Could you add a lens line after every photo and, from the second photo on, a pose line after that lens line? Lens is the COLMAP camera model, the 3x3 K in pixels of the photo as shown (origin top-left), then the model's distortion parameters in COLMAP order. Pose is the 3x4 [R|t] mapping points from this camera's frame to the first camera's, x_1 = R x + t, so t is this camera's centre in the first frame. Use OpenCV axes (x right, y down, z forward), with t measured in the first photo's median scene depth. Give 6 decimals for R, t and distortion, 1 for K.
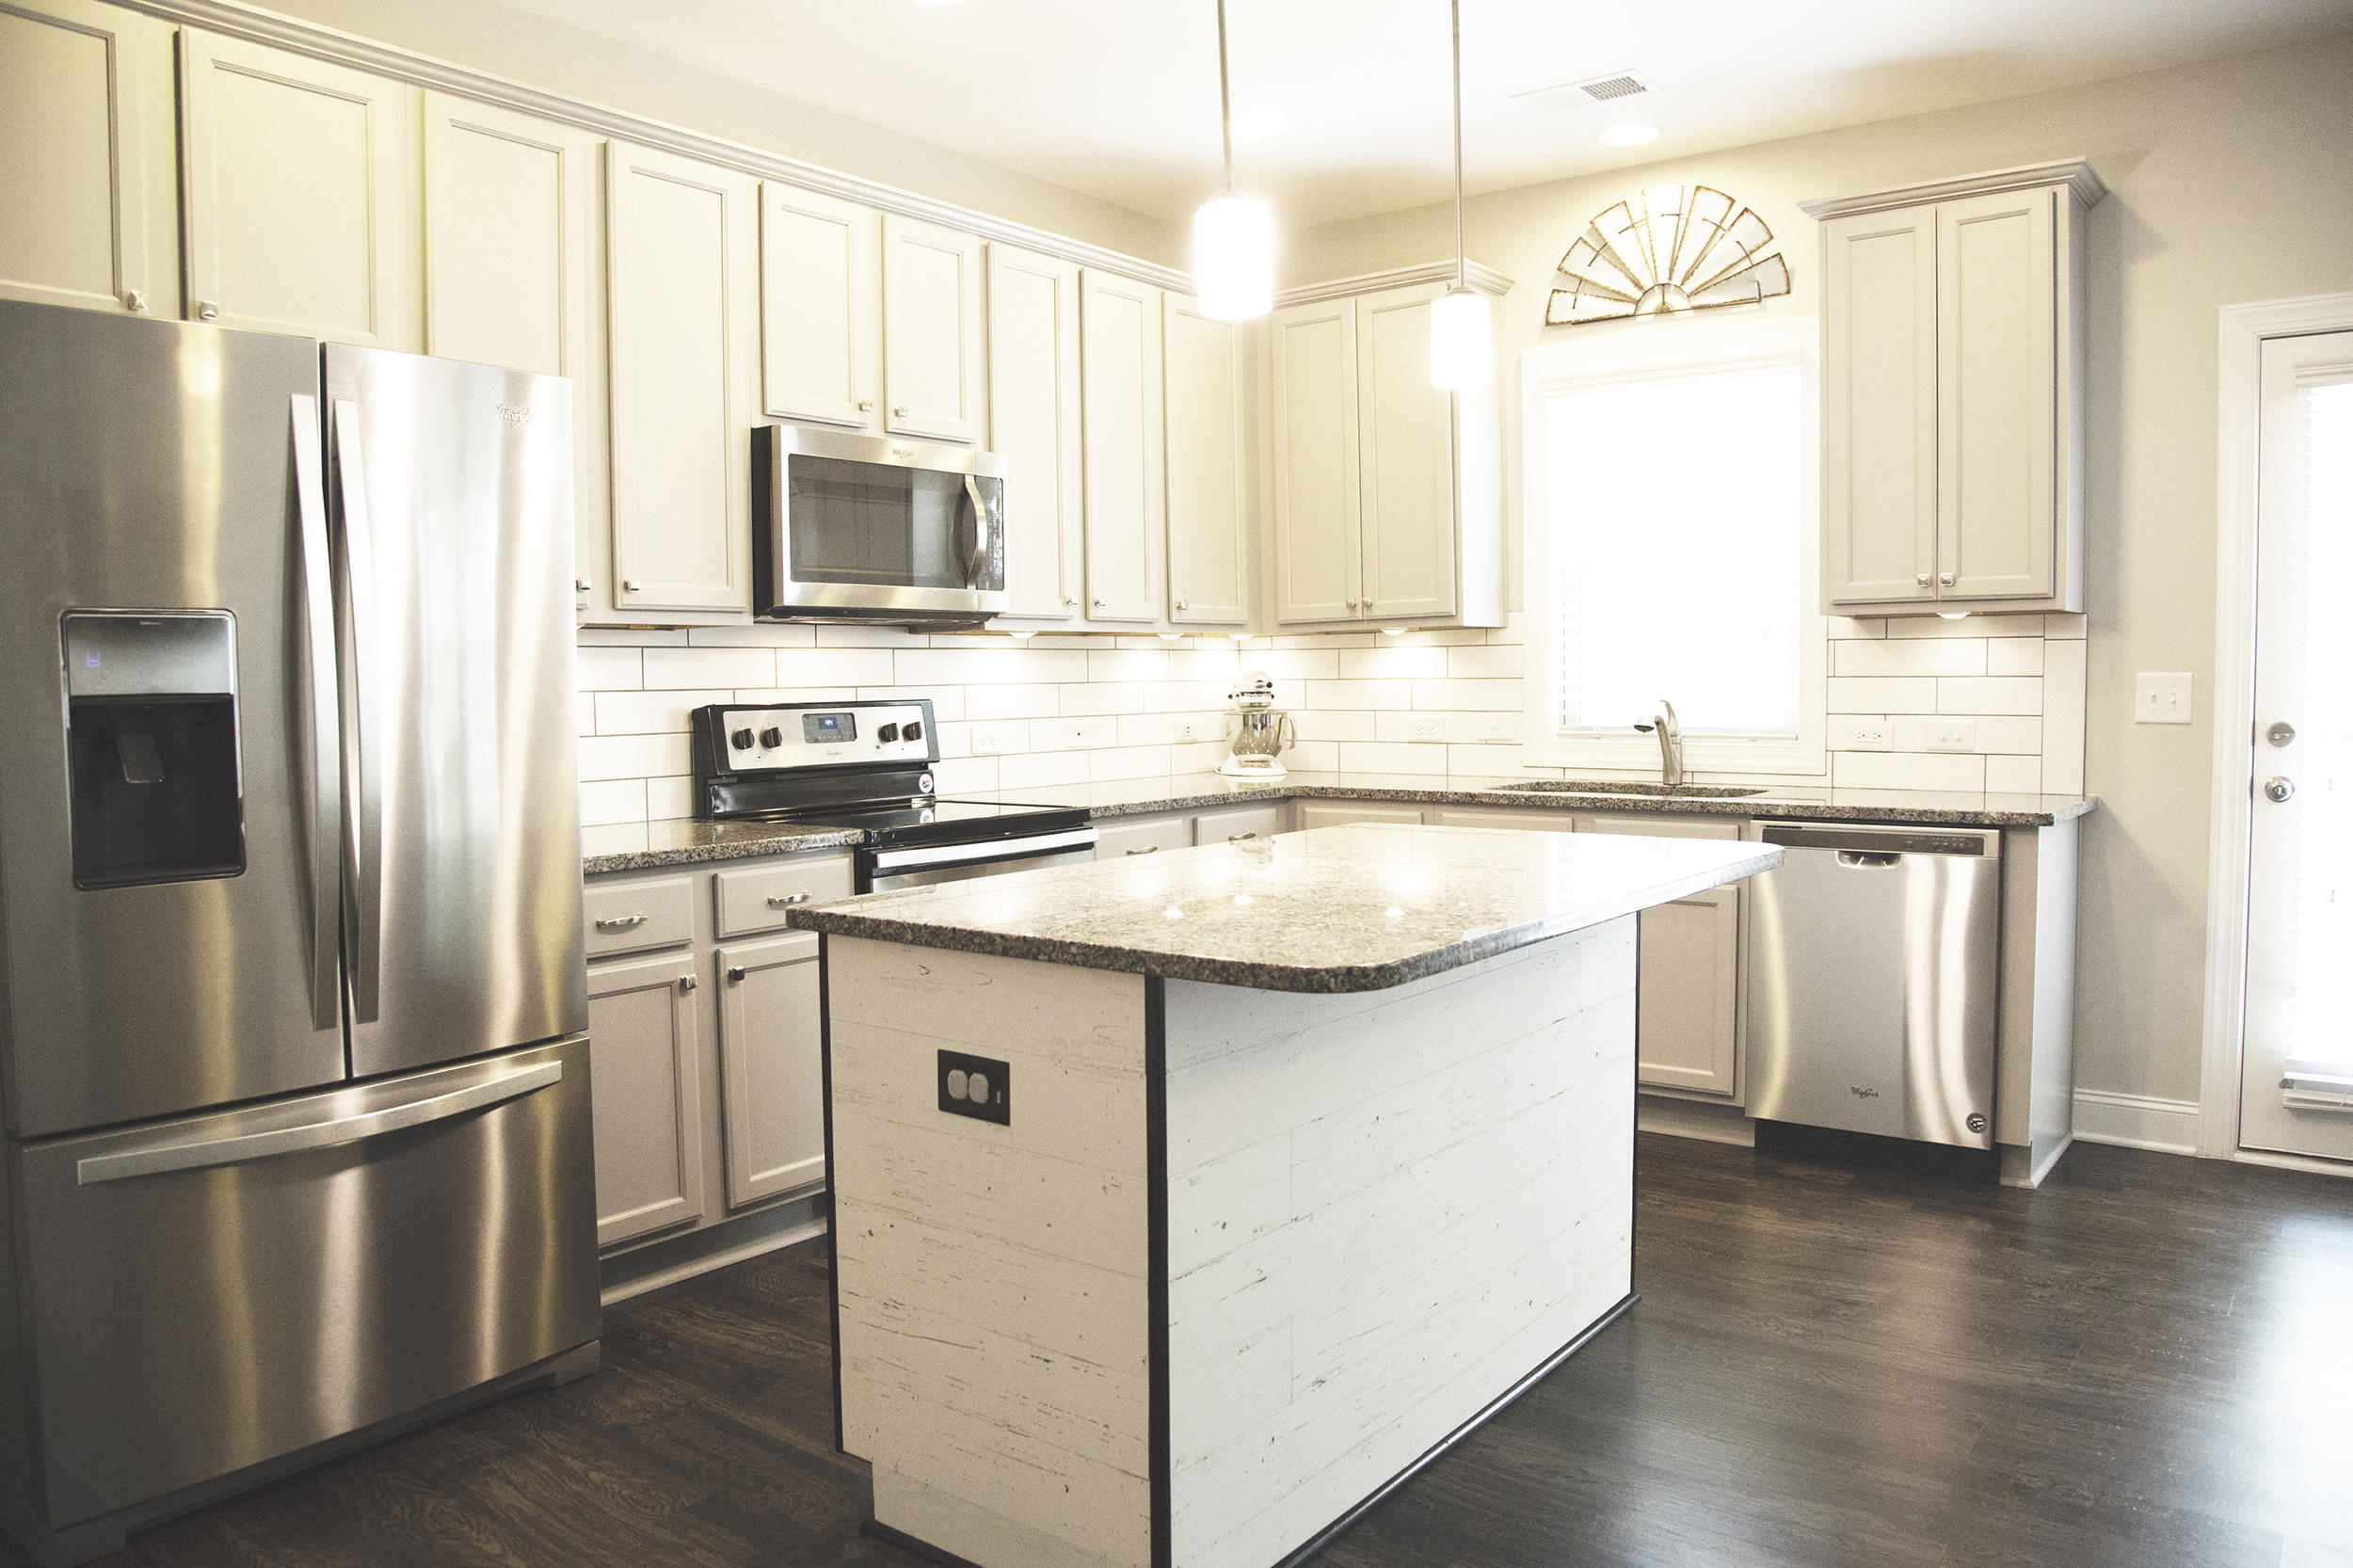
lens RADIAL K [[1670.1, 0, 1206.2], [0, 1670.1, 785.0], [0, 0, 1]] dist [-0.125821, 0.078119]
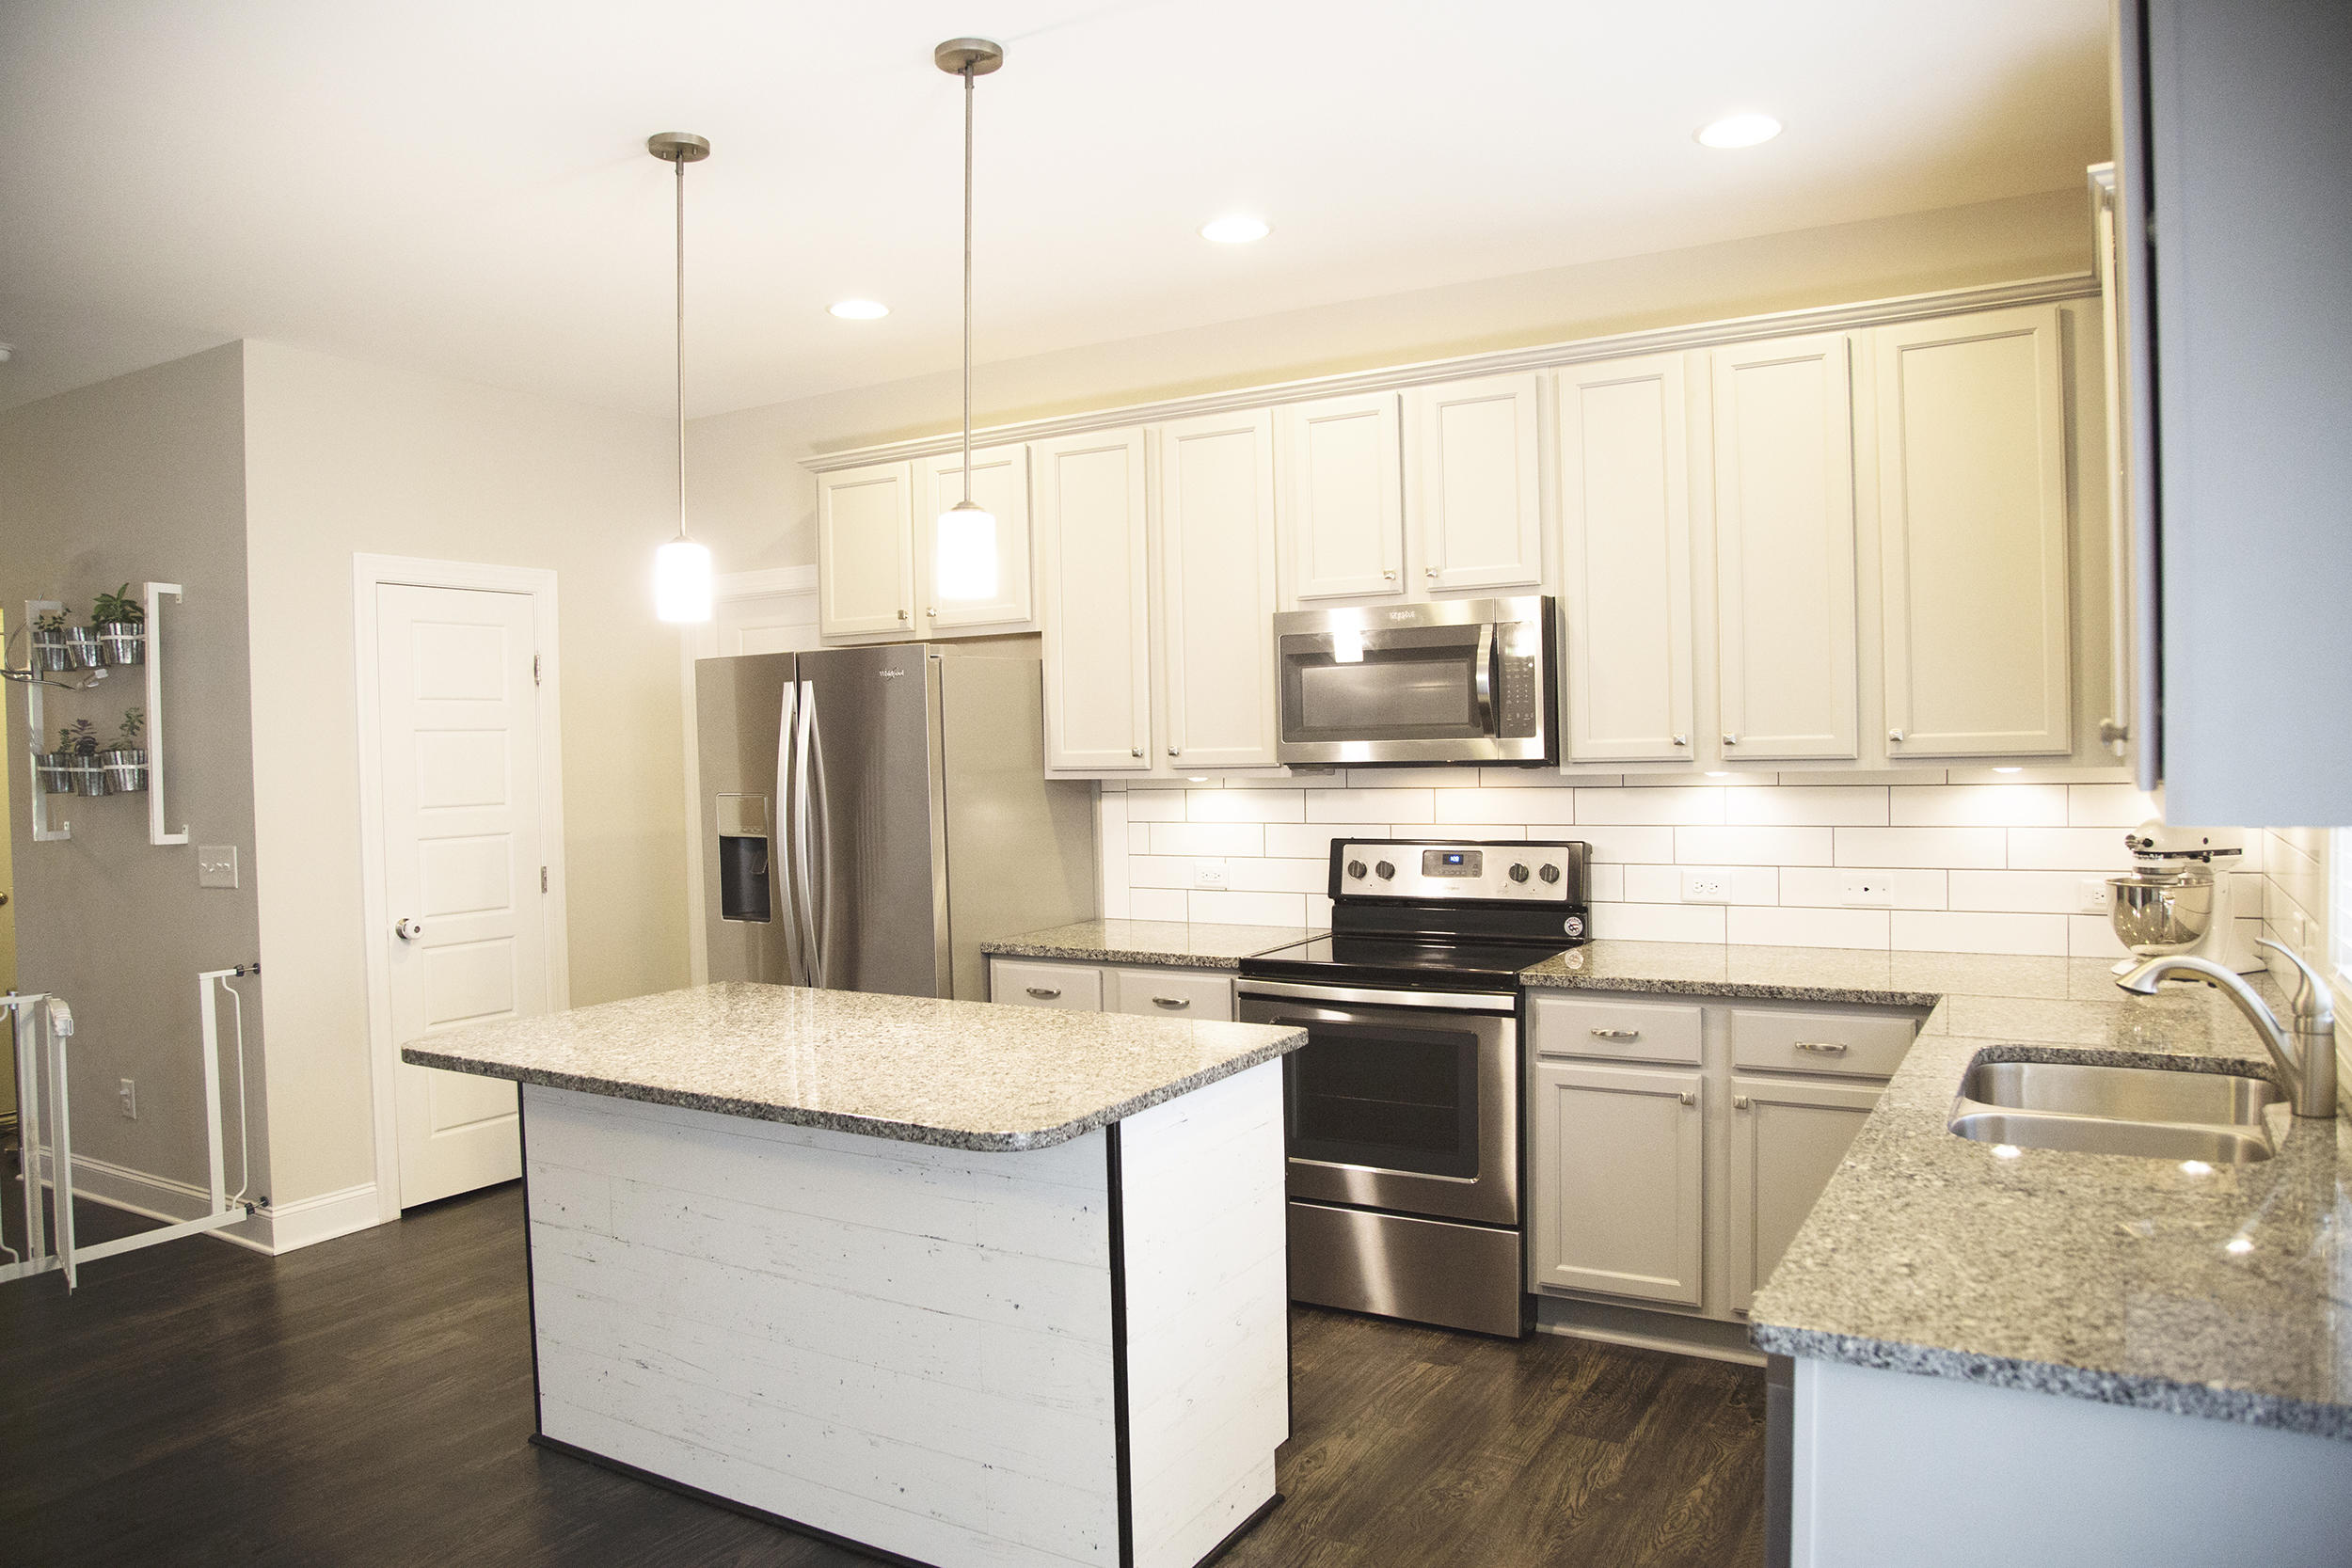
lens RADIAL K [[1636.2, 0, 1176.1], [0, 1636.2, 790.4], [0, 0, 1]] dist [-0.139964, 0.108709]
pose [[0.102922, 0.041837, -0.993809, 0.822978], [-0.042225, 0.998398, 0.037657, -0.117027], [0.993793, 0.038088, 0.104523, 0.722861]]
